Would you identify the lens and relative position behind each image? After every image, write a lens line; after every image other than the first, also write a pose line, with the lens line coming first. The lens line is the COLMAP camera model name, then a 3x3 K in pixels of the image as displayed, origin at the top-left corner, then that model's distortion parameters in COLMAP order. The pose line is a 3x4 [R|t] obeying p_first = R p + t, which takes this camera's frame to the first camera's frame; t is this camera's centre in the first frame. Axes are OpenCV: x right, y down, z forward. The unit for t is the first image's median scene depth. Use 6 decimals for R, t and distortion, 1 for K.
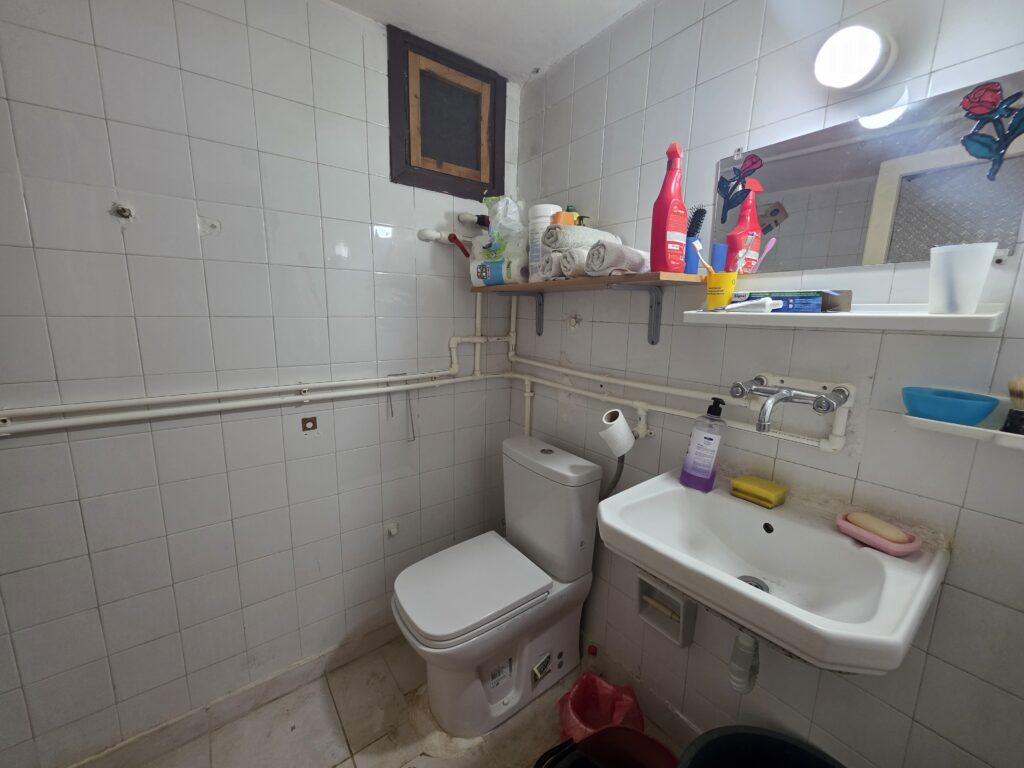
lens RADIAL K [[408.9, 0, 517.3], [0, 408.9, 388.9], [0, 0, 1]] dist [0.002243, 0.000583]
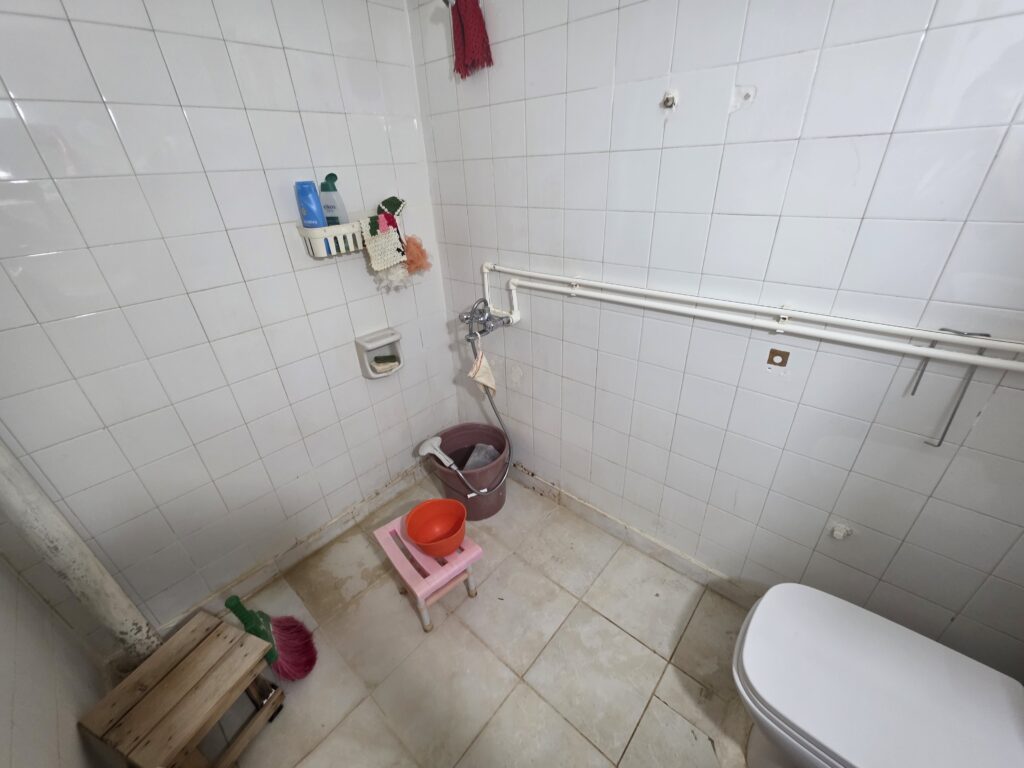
lens RADIAL K [[408.9, 0, 517.3], [0, 408.9, 388.9], [0, 0, 1]] dist [0.002243, 0.000583]
pose [[0.196331, 0.452679, -0.869791, 0.118626], [-0.139906, 0.890911, 0.432092, -0.137020], [0.970505, 0.036856, 0.238246, 0.314588]]
